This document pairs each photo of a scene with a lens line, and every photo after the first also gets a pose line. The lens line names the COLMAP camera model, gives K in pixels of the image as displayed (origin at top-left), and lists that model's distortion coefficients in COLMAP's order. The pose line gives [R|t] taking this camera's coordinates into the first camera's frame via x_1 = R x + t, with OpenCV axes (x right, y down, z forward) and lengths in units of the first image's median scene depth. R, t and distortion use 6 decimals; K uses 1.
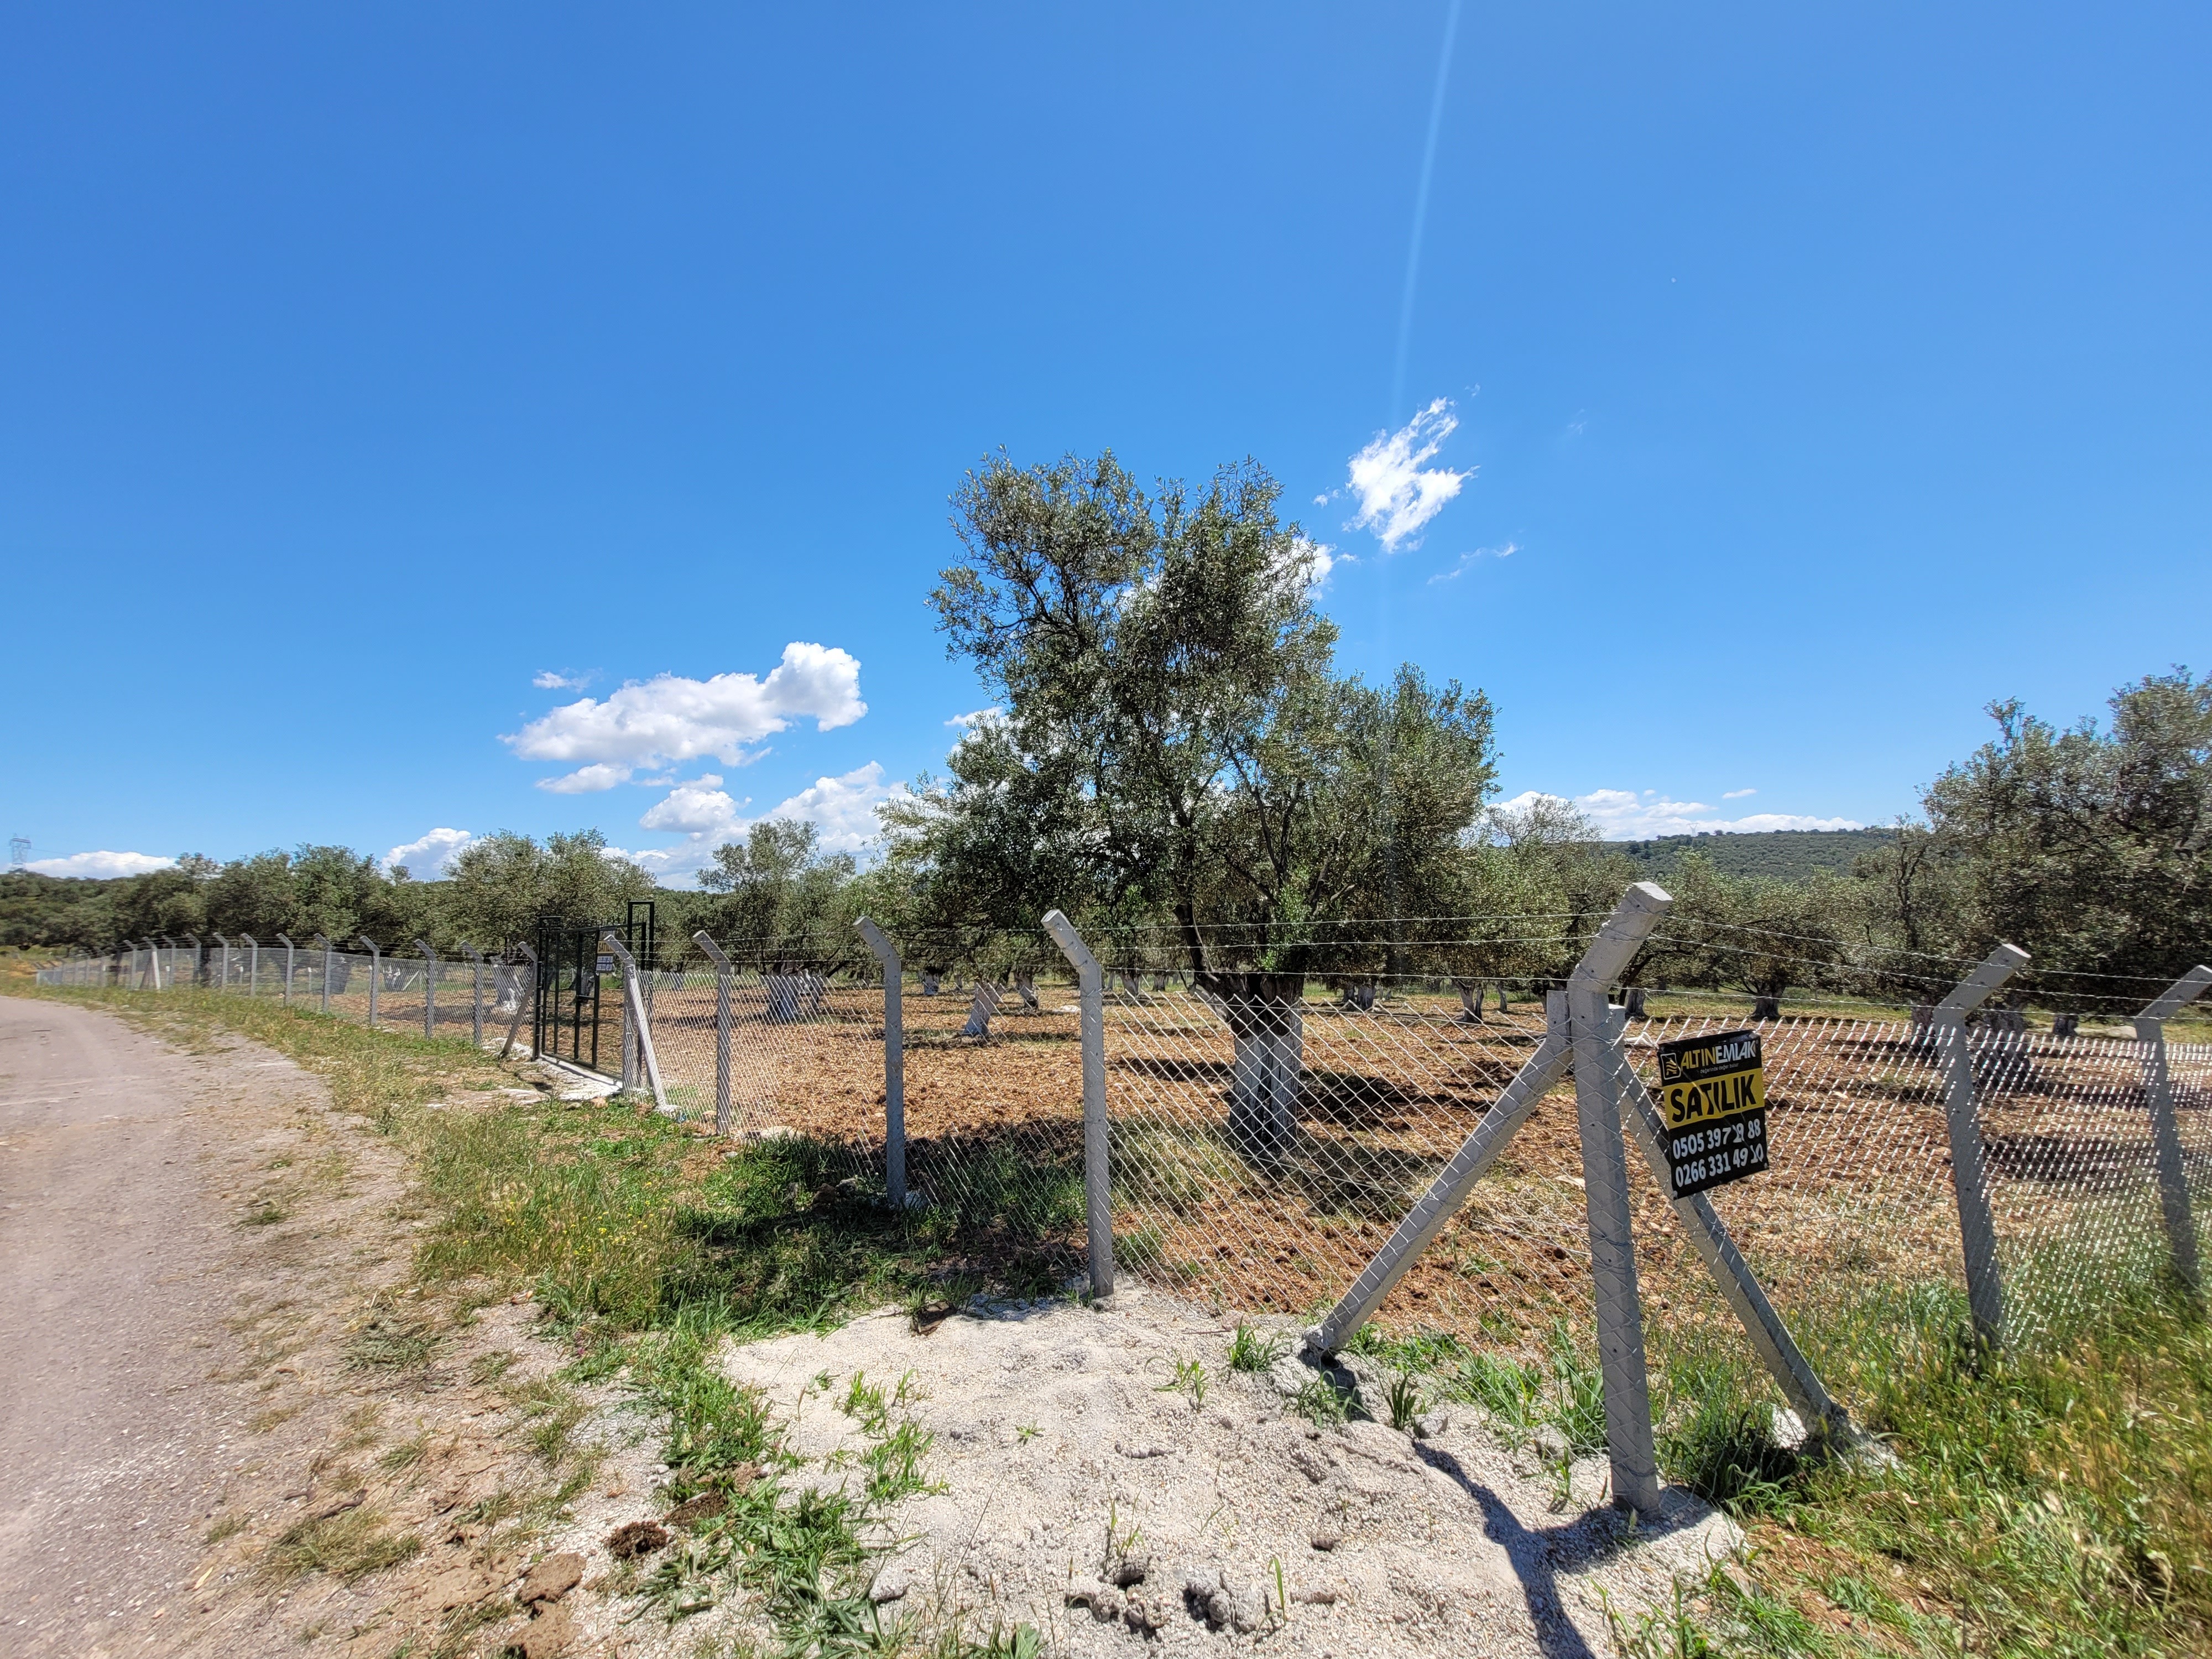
lens RADIAL K [[846.5, 0, 1099.1], [0, 846.5, 840.9], [0, 0, 1]] dist [0.000562, -0.000996]
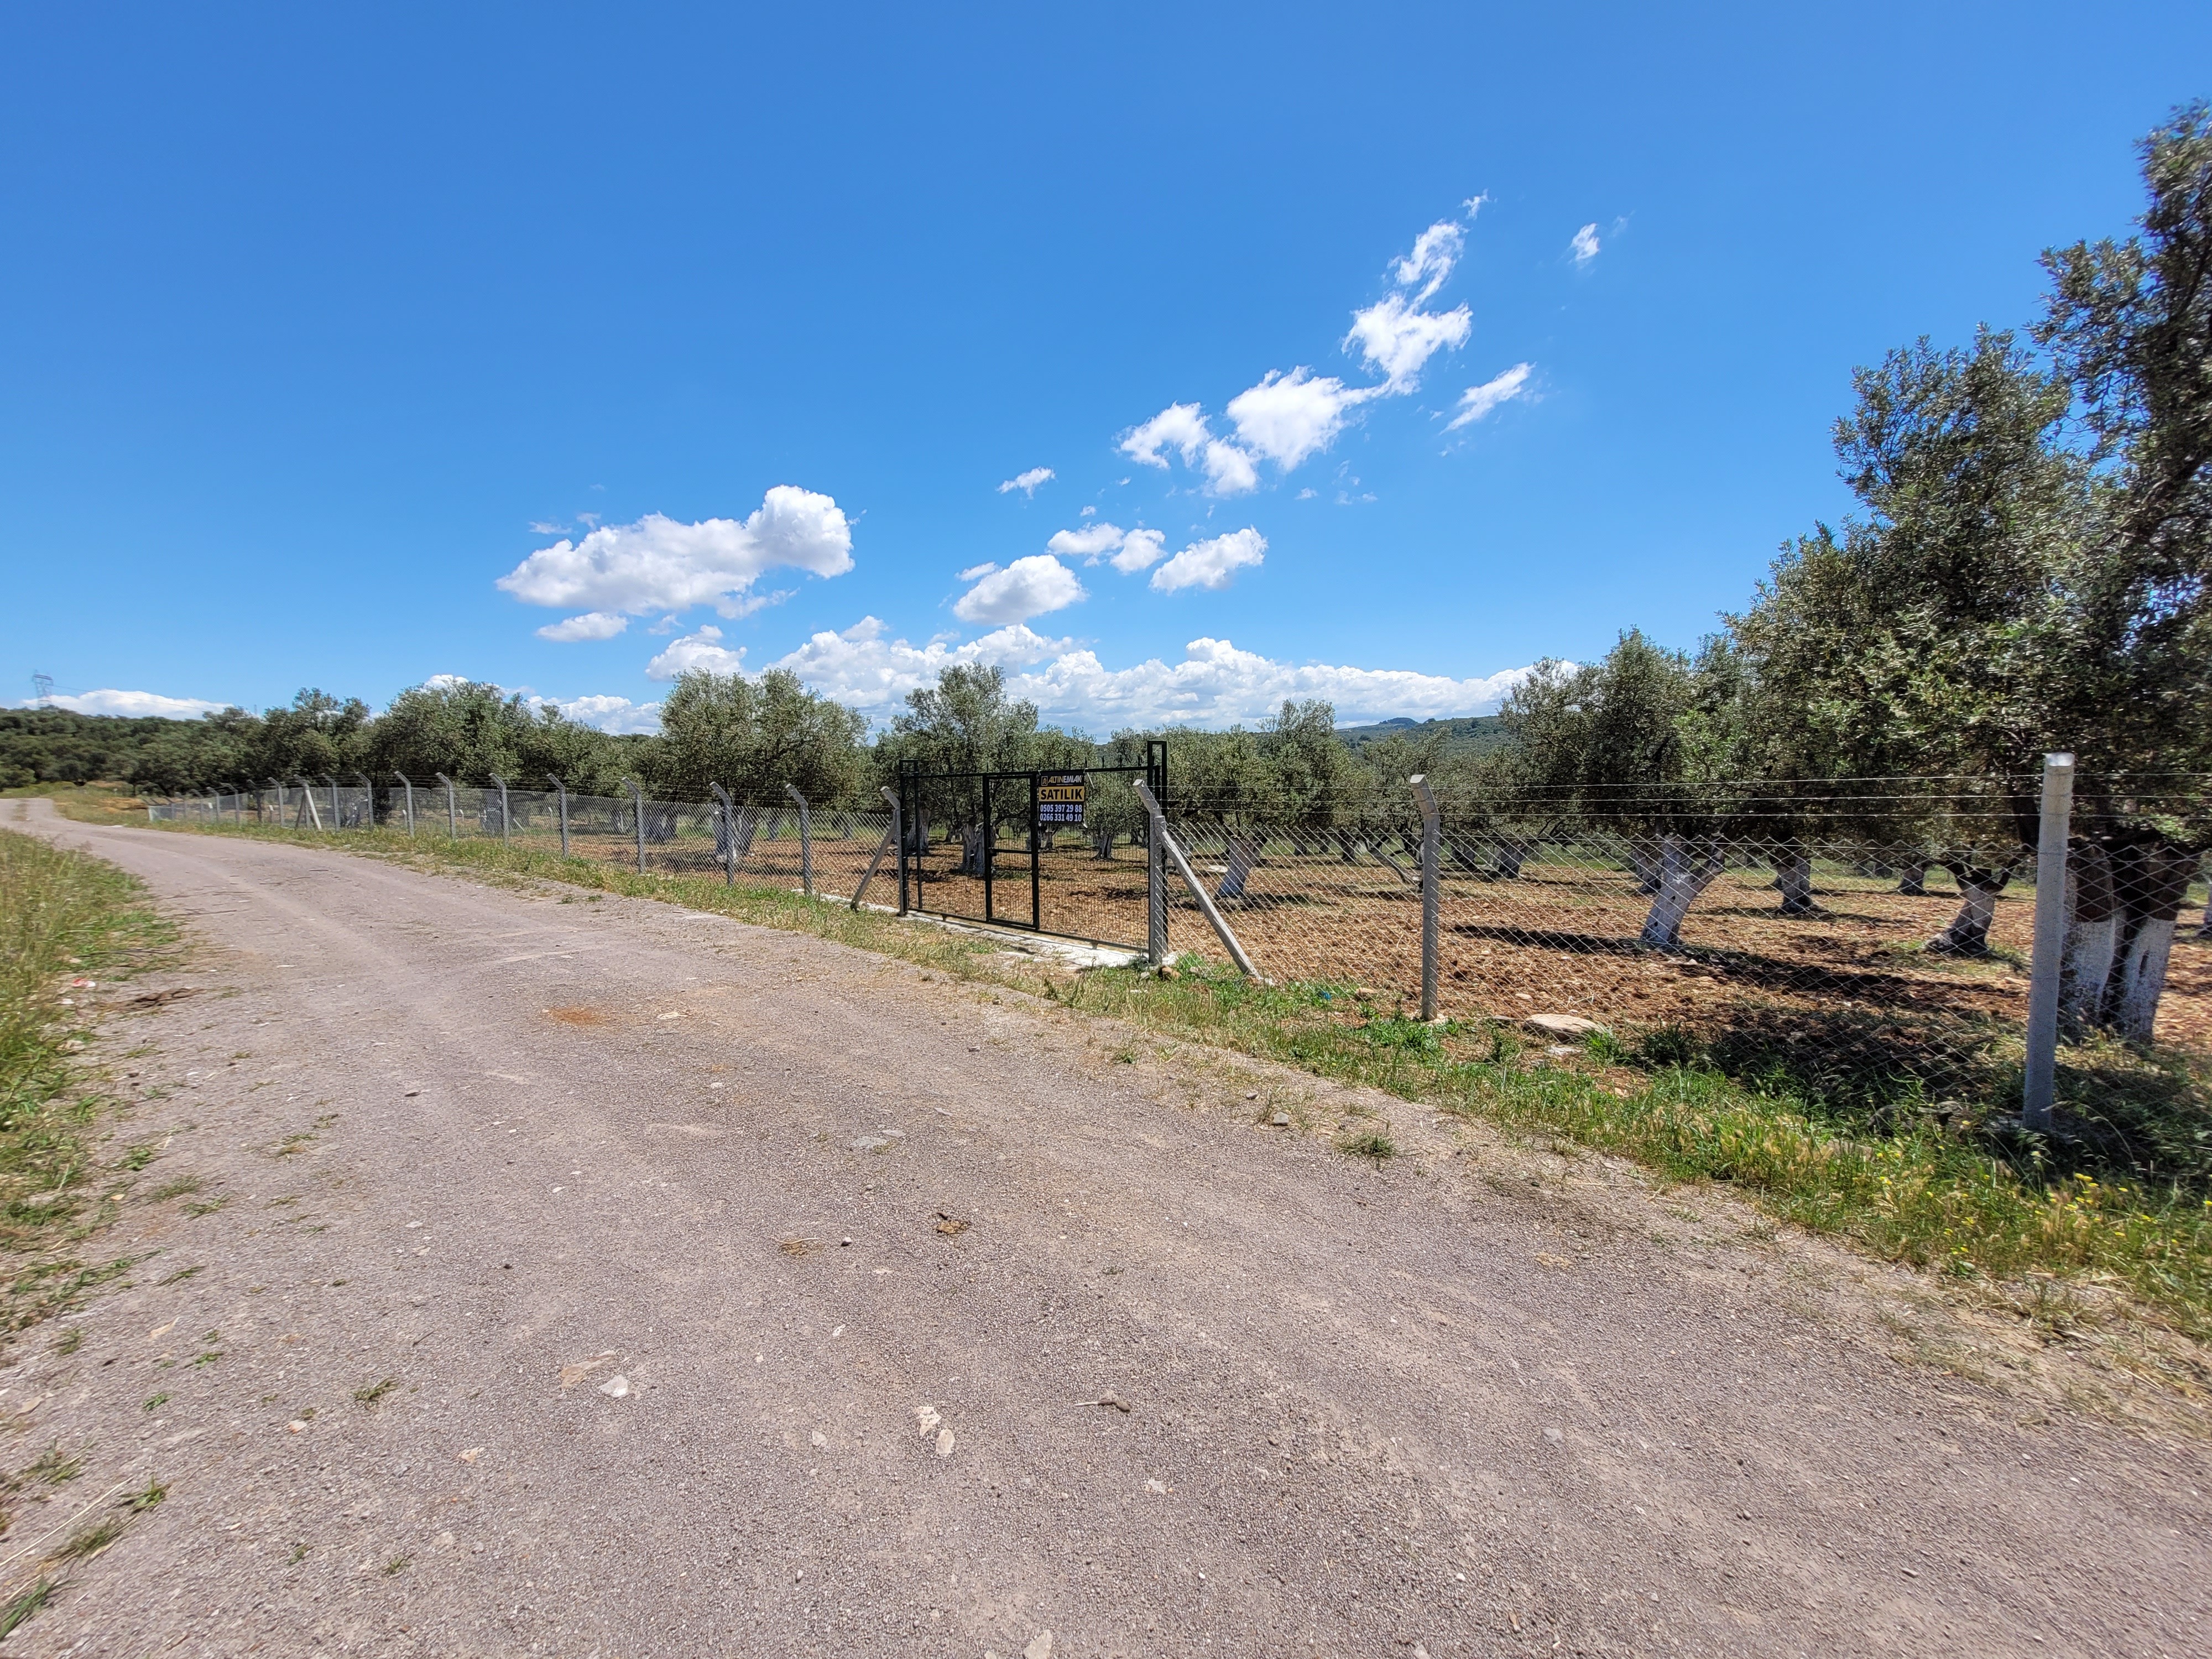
lens RADIAL K [[846.5, 0, 1095.6], [0, 846.5, 806.4], [0, 0, 1]] dist [0.000562, -0.000996]
pose [[0.999704, 0.022353, -0.009591, -0.622293], [-0.020998, 0.992110, 0.123599, 0.036043], [0.012278, -0.123361, 0.992286, 0.161019]]
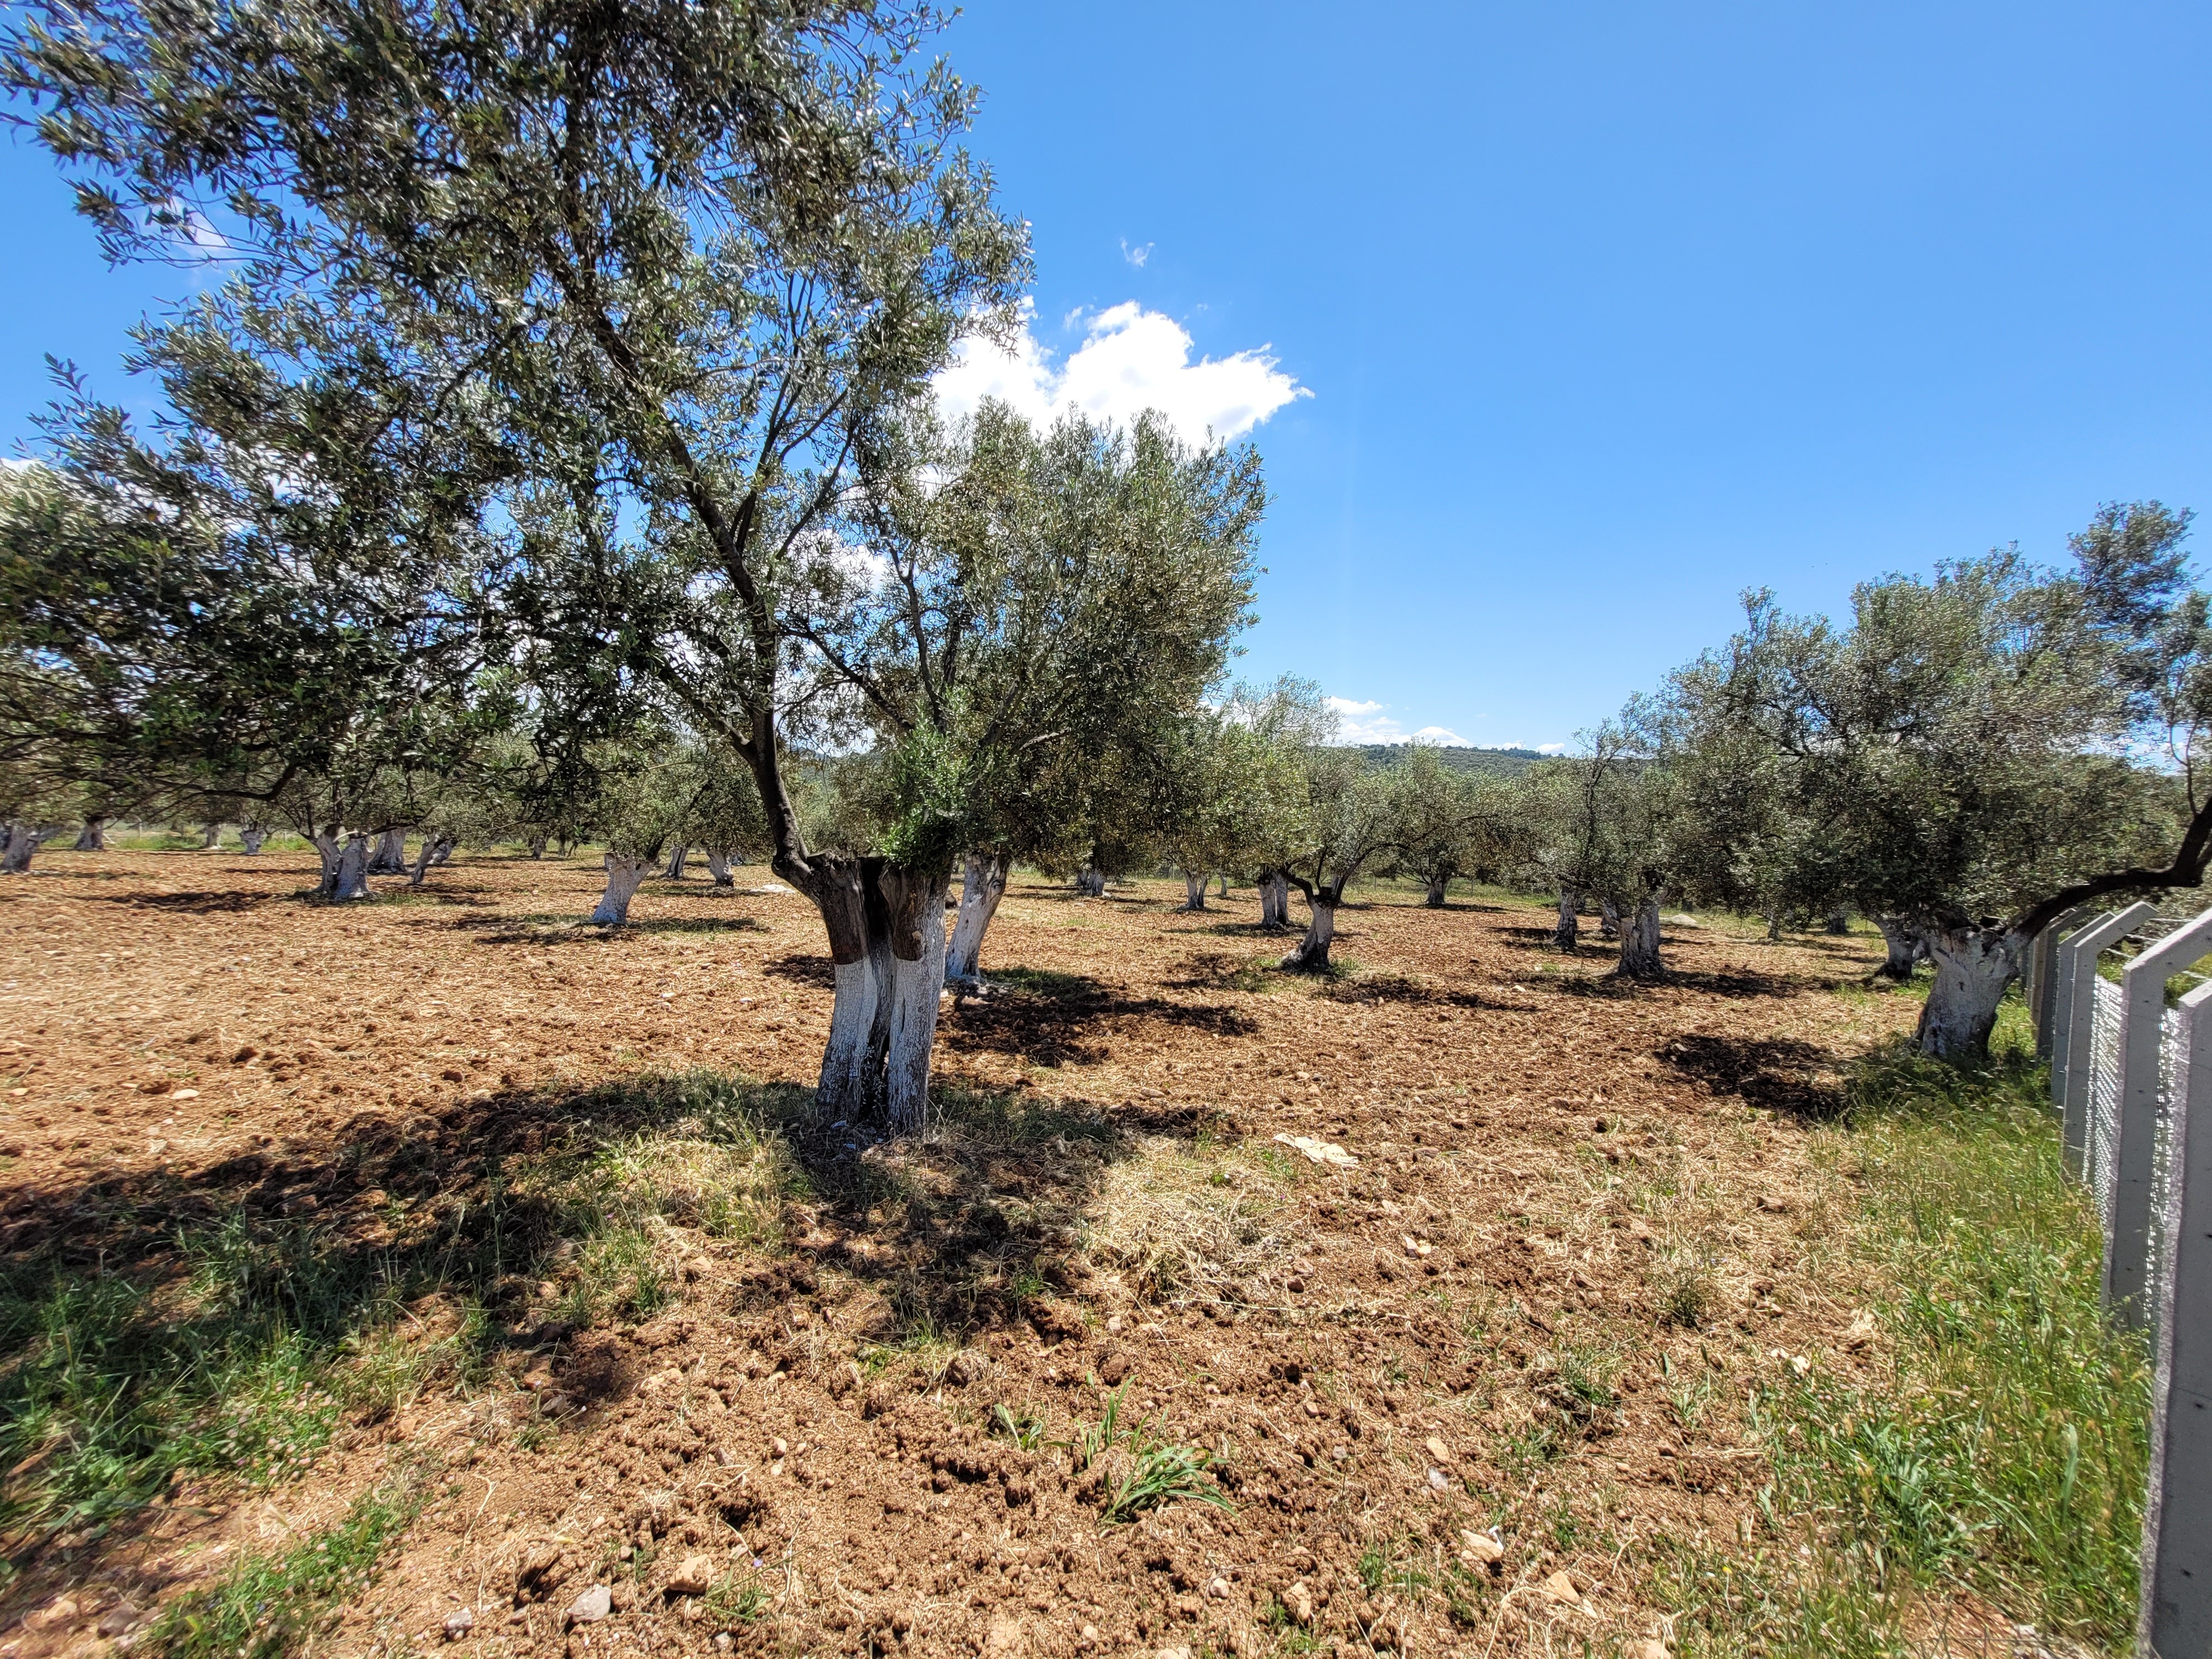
lens RADIAL K [[846.5, 0, 1096.0], [0, 846.5, 835.5], [0, 0, 1]] dist [0.000562, -0.000996]
pose [[0.958023, 0.033852, 0.284687, 0.135545], [-0.071726, 0.989726, 0.123683, 0.041052], [-0.277575, -0.138910, 0.950608, 0.305356]]
